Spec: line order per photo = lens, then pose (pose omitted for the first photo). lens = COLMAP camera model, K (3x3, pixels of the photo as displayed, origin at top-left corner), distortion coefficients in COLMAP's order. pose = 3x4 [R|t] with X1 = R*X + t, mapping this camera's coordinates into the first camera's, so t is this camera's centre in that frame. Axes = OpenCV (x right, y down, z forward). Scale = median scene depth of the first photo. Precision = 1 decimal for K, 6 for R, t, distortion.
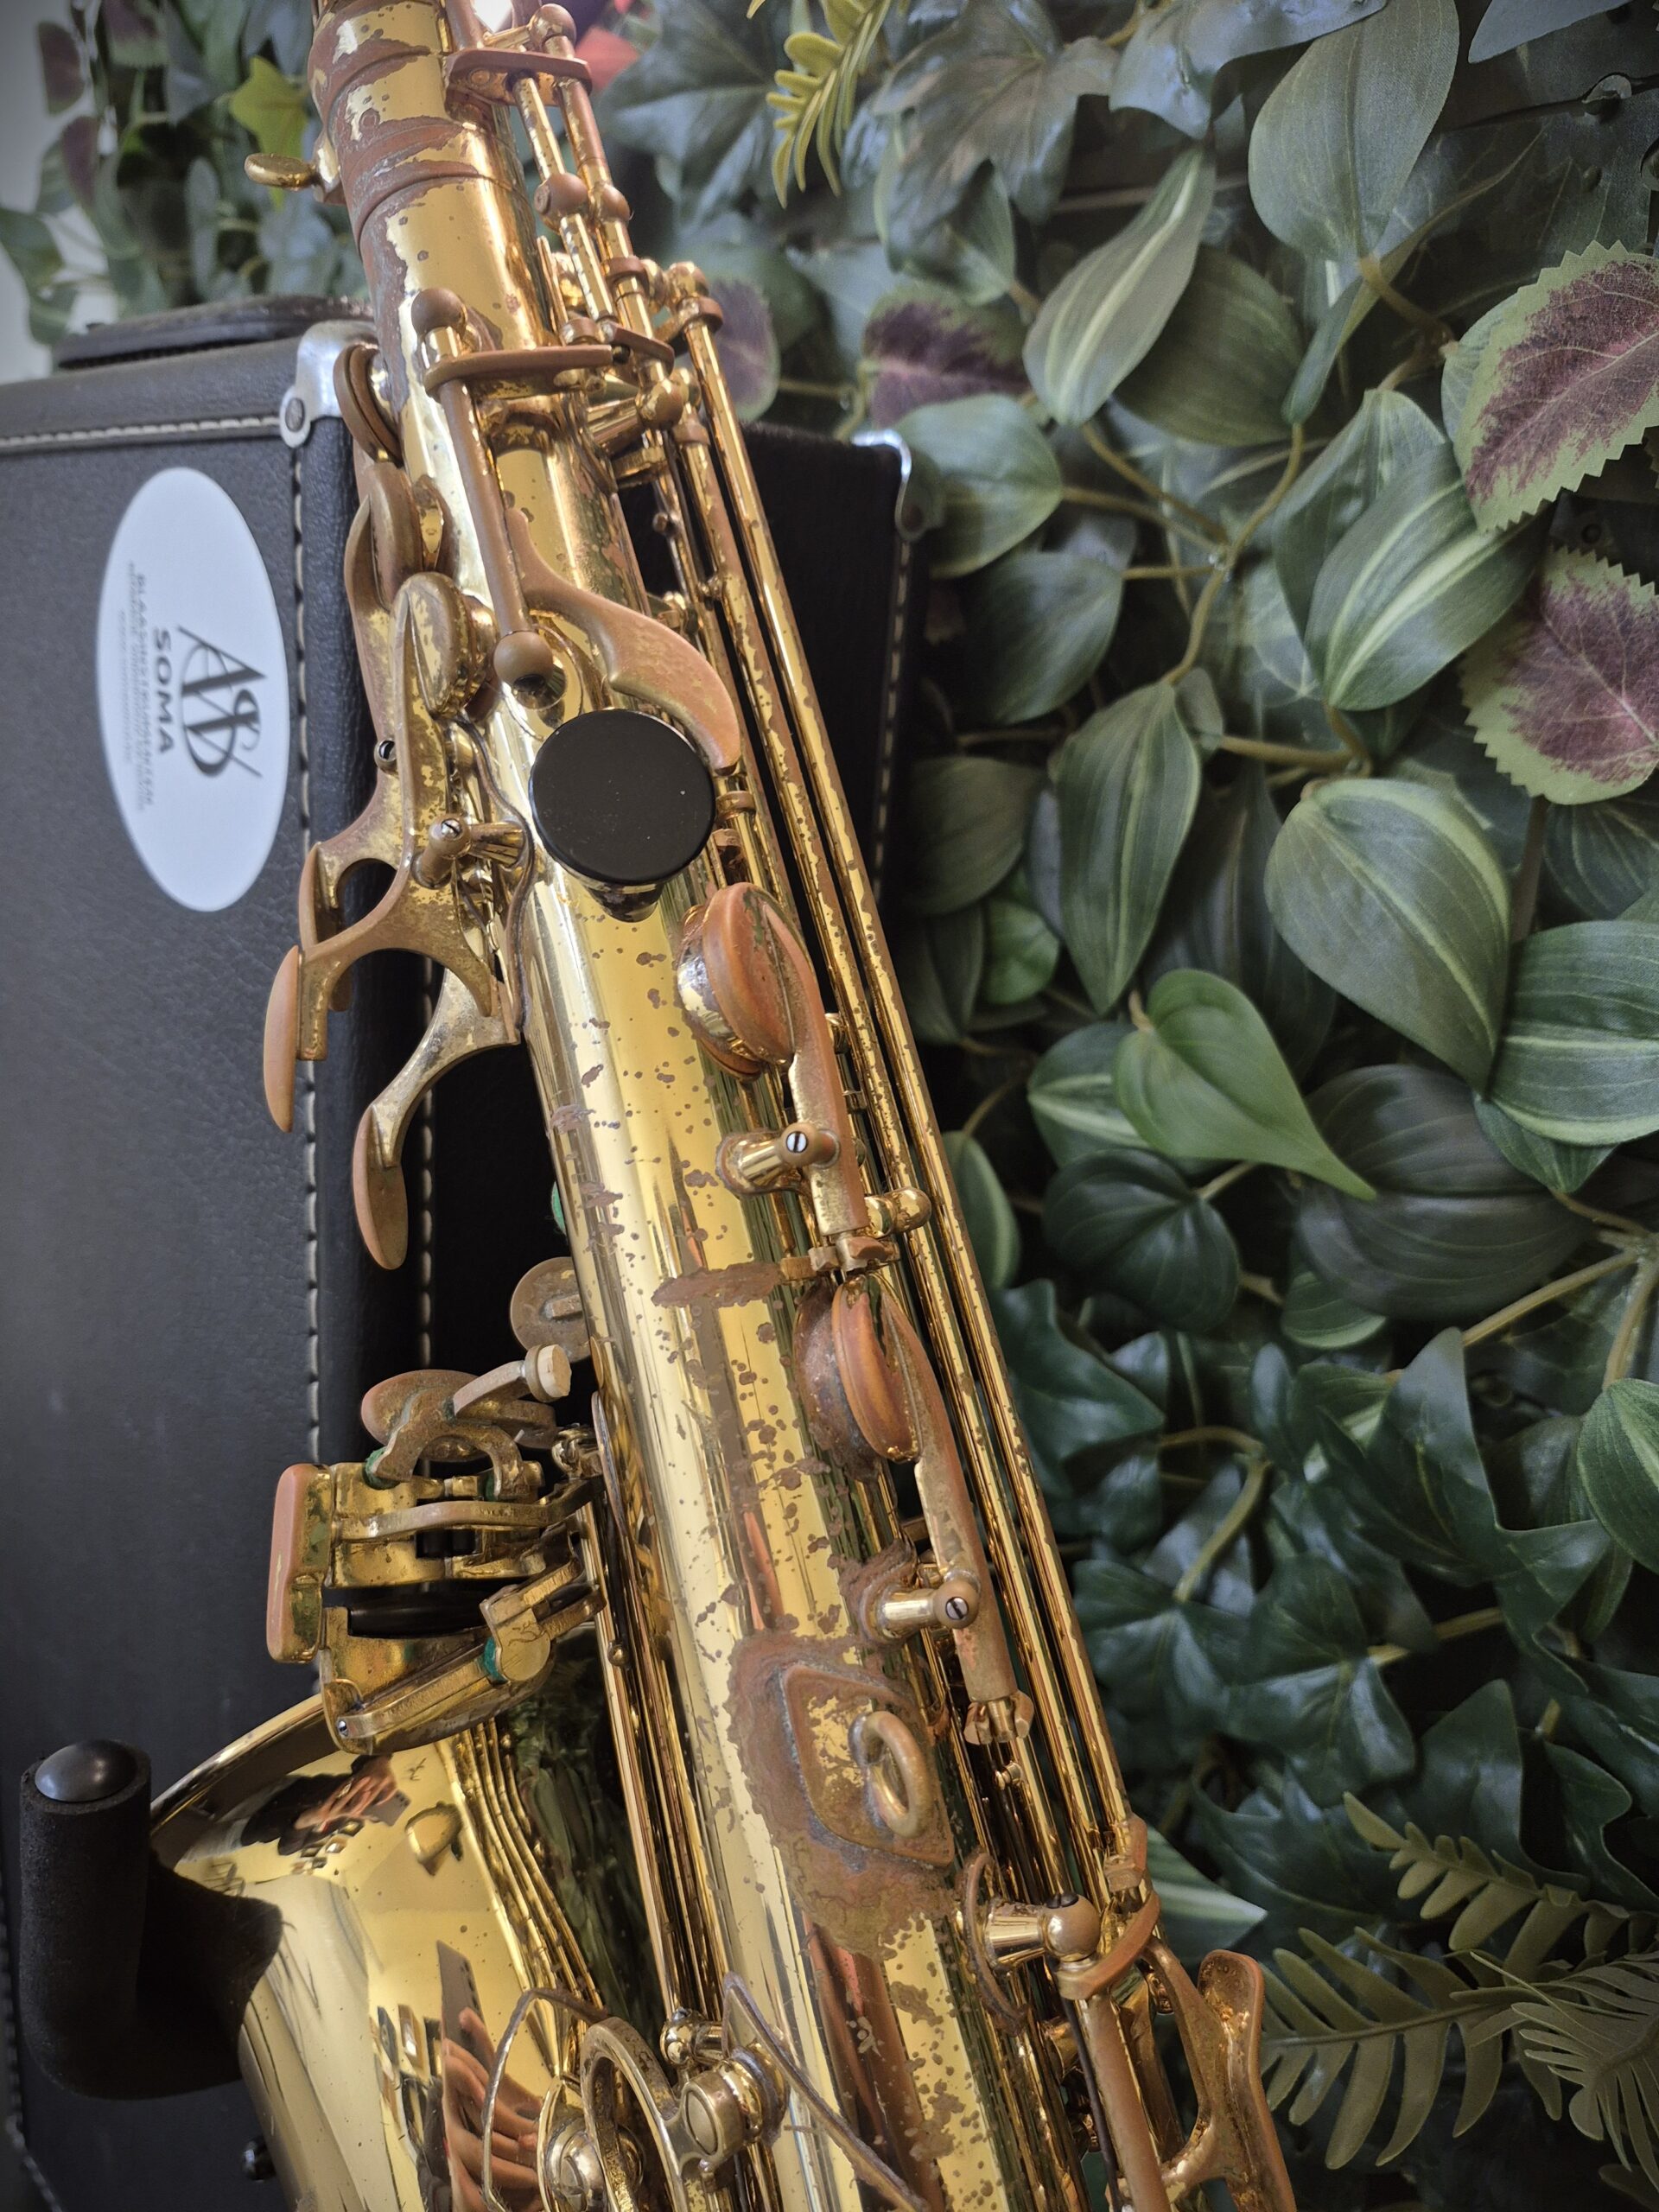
lens RADIAL K [[1616.4, 0, 829.5], [0, 1616.4, 1106.0], [0, 0, 1]] dist [-0.004028, -0.009214]
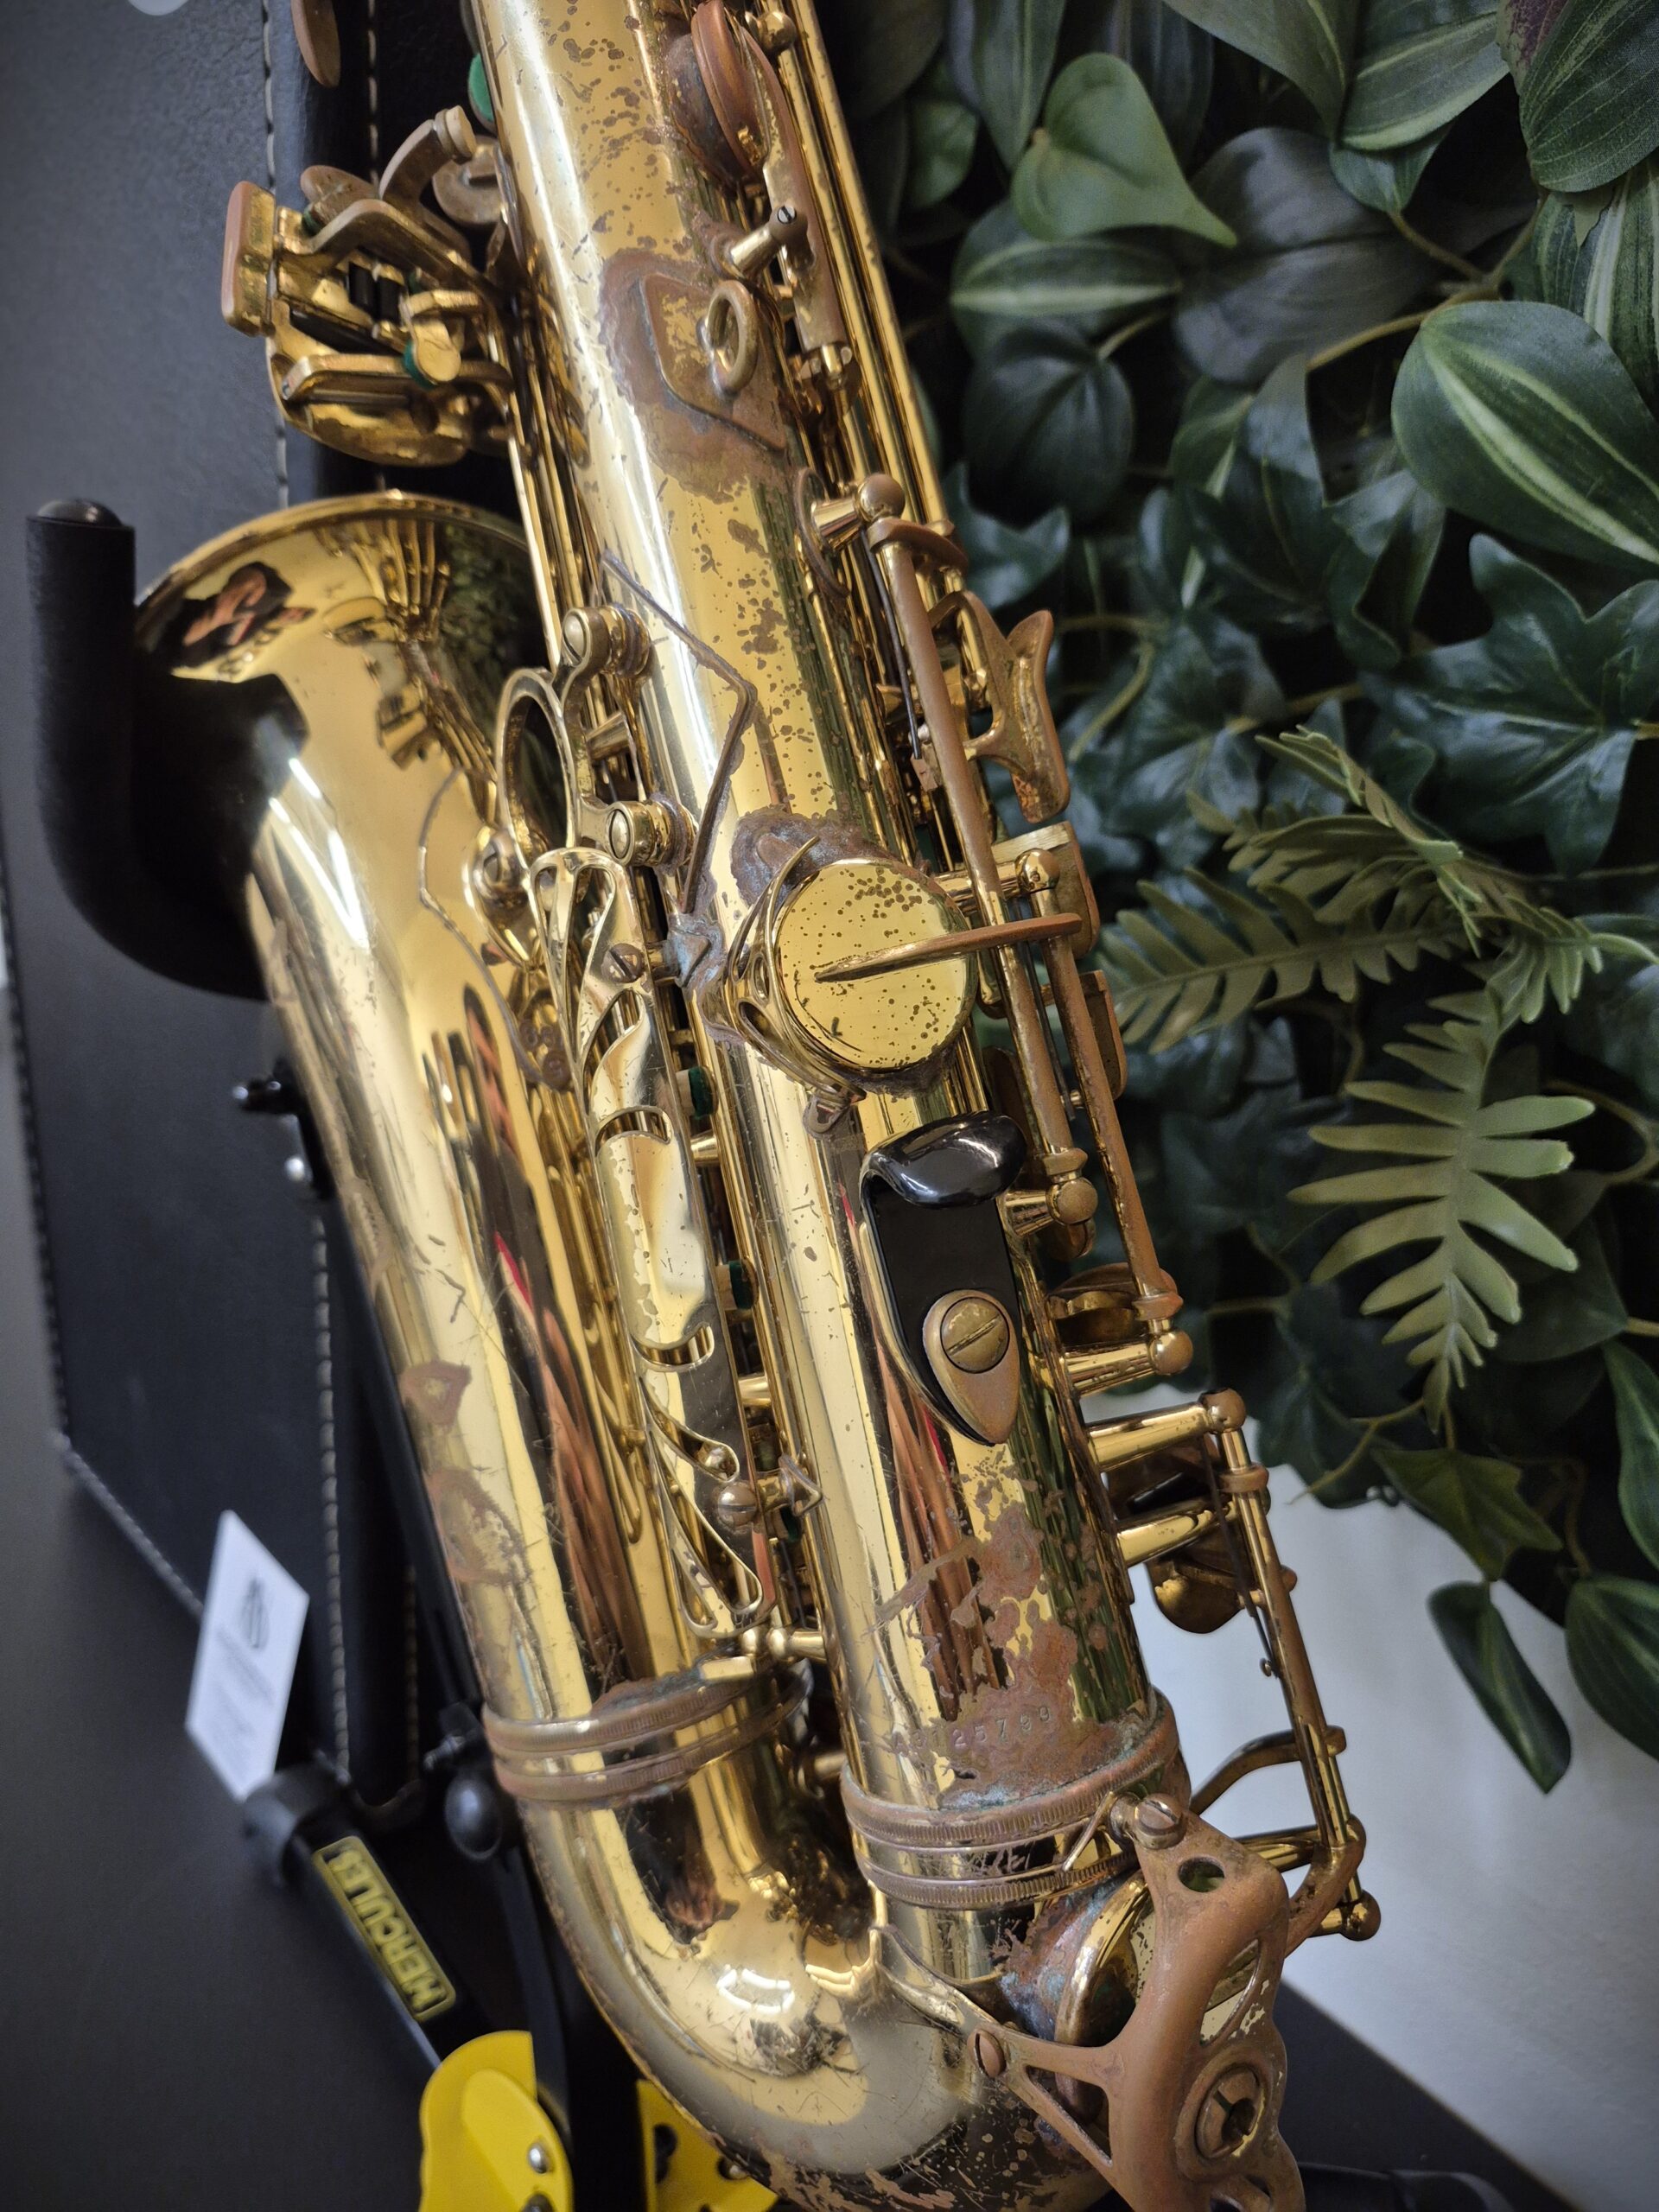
lens RADIAL K [[1616.4, 0, 829.5], [0, 1616.4, 1106.0], [0, 0, 1]] dist [-0.004028, -0.009214]
pose [[0.999796, 0.013281, -0.015229, 0.084340], [-0.011537, 0.993935, 0.109365, 0.512837], [0.016589, -0.109167, 0.993885, -0.156748]]
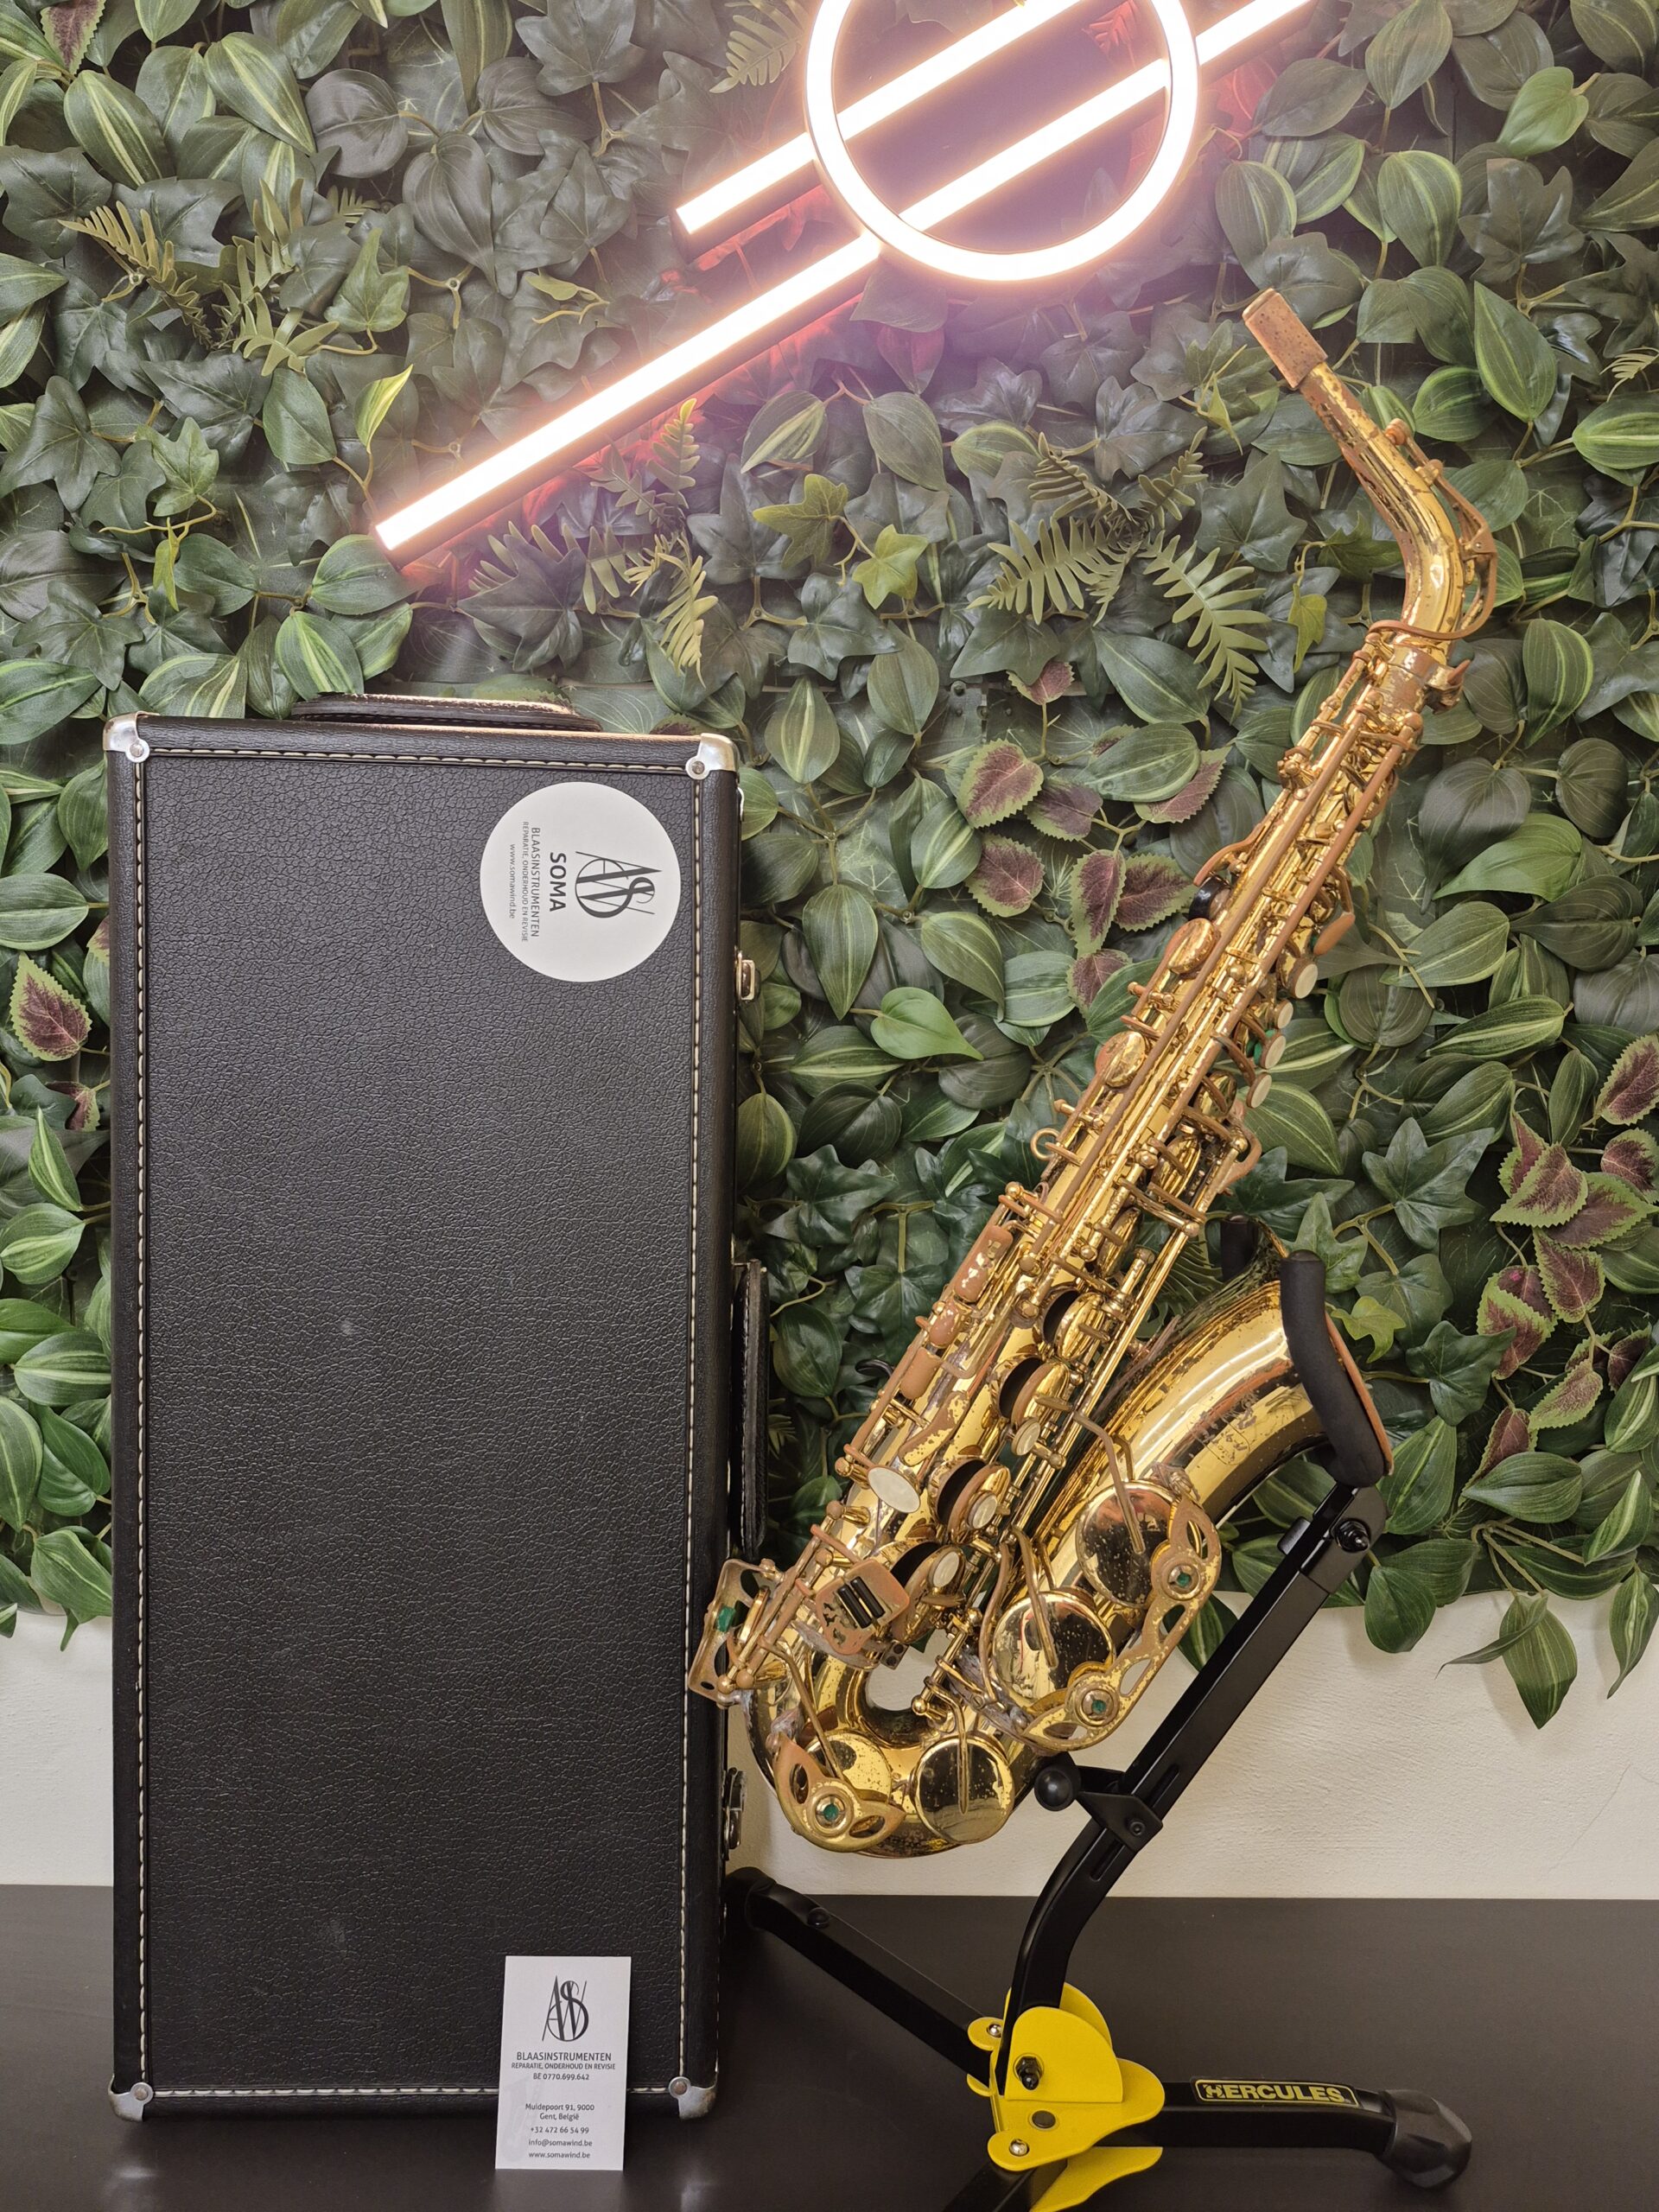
lens RADIAL K [[1508.9, 0, 825.0], [0, 1508.9, 1101.8], [0, 0, 1]] dist [0.074109, -0.064129]
pose [[0.680367, -0.101291, 0.725838, -1.674248], [0.231533, 0.969386, -0.081751, 0.267470], [-0.695337, 0.223676, 0.682990, -0.533111]]
